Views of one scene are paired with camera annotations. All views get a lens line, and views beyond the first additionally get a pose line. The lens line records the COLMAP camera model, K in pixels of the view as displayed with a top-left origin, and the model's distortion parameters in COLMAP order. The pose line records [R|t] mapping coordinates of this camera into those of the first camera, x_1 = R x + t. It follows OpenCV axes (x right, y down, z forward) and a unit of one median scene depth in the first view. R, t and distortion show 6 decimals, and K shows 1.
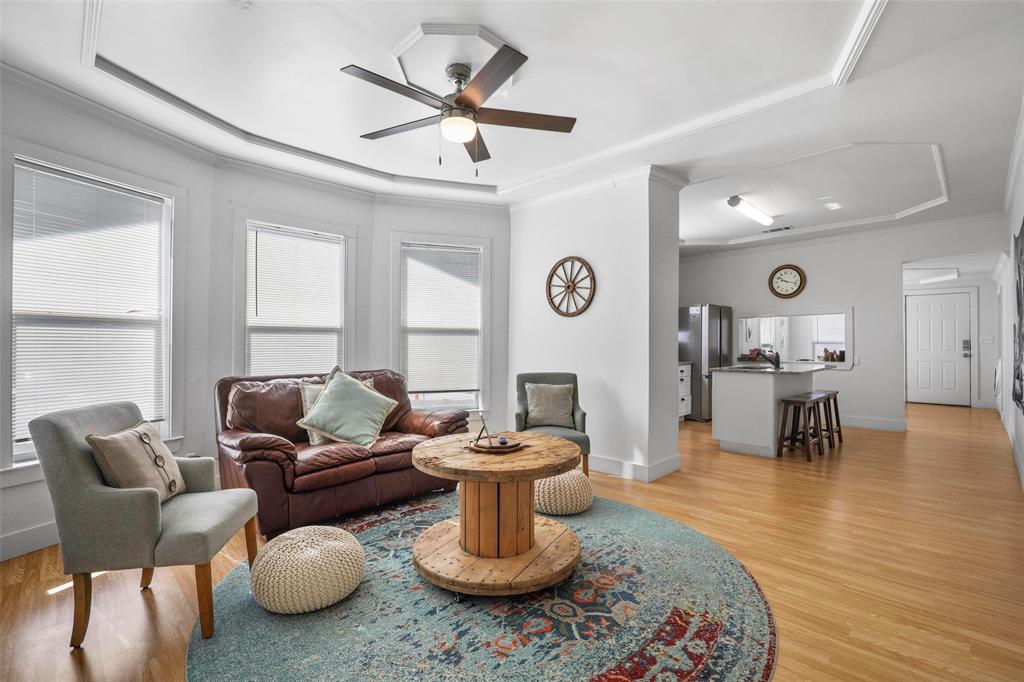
lens RADIAL K [[465.7, 0, 511.9], [0, 465.7, 341.2], [0, 0, 1]] dist [-0.029264, 0.002155]
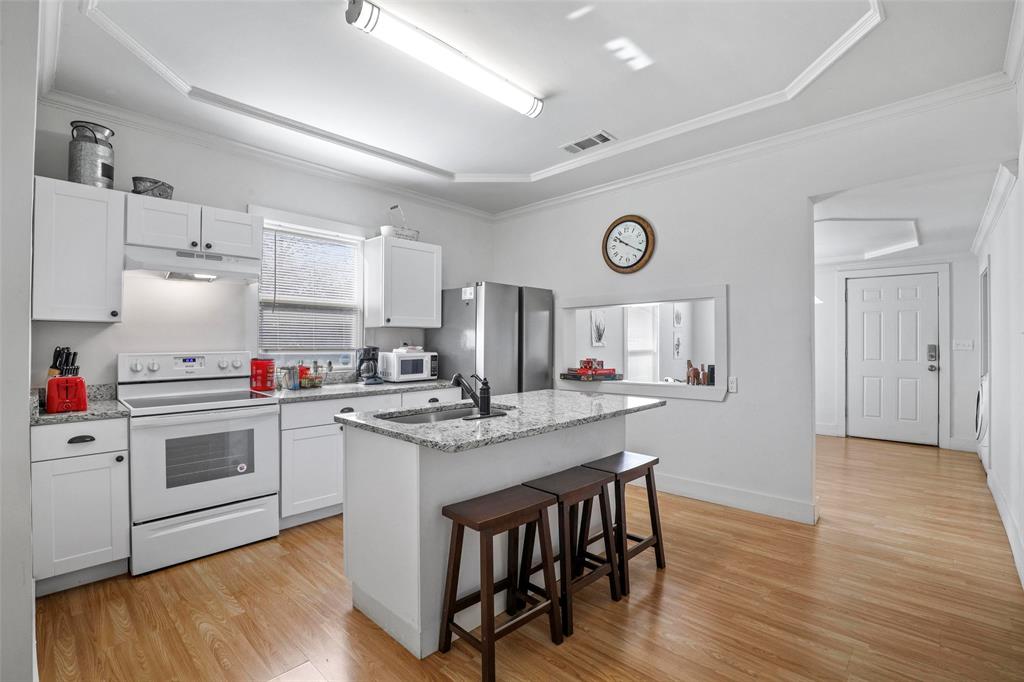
lens RADIAL K [[465.7, 0, 510.4], [0, 465.7, 340.2], [0, 0, 1]] dist [-0.029264, 0.002155]
pose [[0.999481, 0.003315, 0.032037, 0.424157], [-0.003287, 0.999994, -0.000922, -0.007613], [-0.032040, 0.000816, 0.999486, 0.414054]]
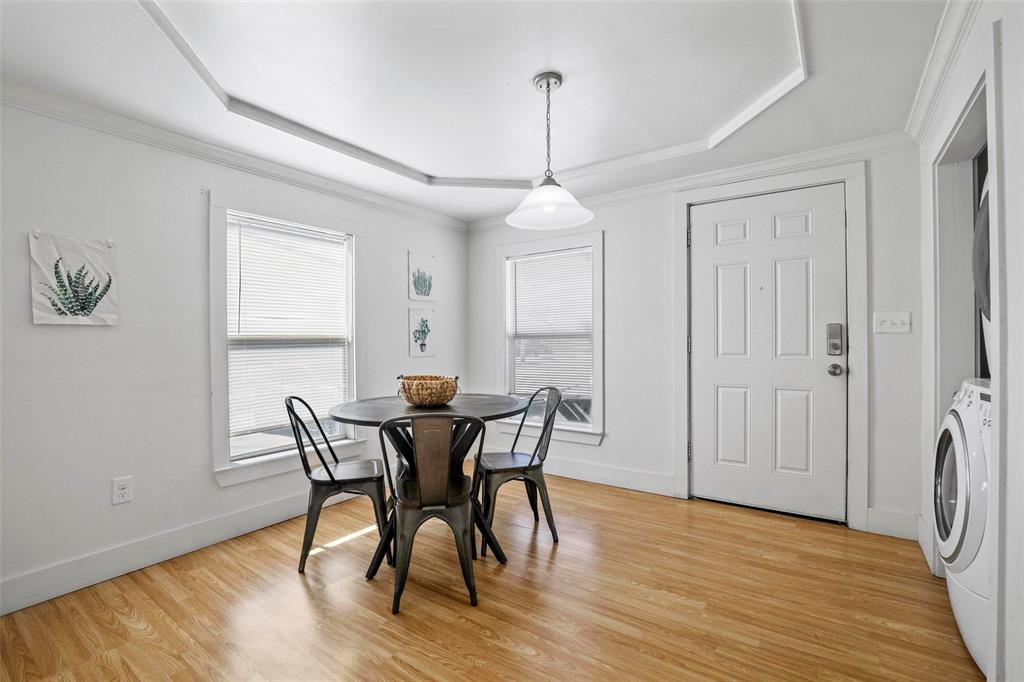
lens RADIAL K [[465.7, 0, 517.4], [0, 465.7, 342.9], [0, 0, 1]] dist [-0.029264, 0.002155]
pose [[0.984503, -0.000479, 0.175367, 0.816050], [0.000114, 0.999998, 0.002093, 0.012158], [-0.175368, -0.002040, 0.984501, 0.811535]]
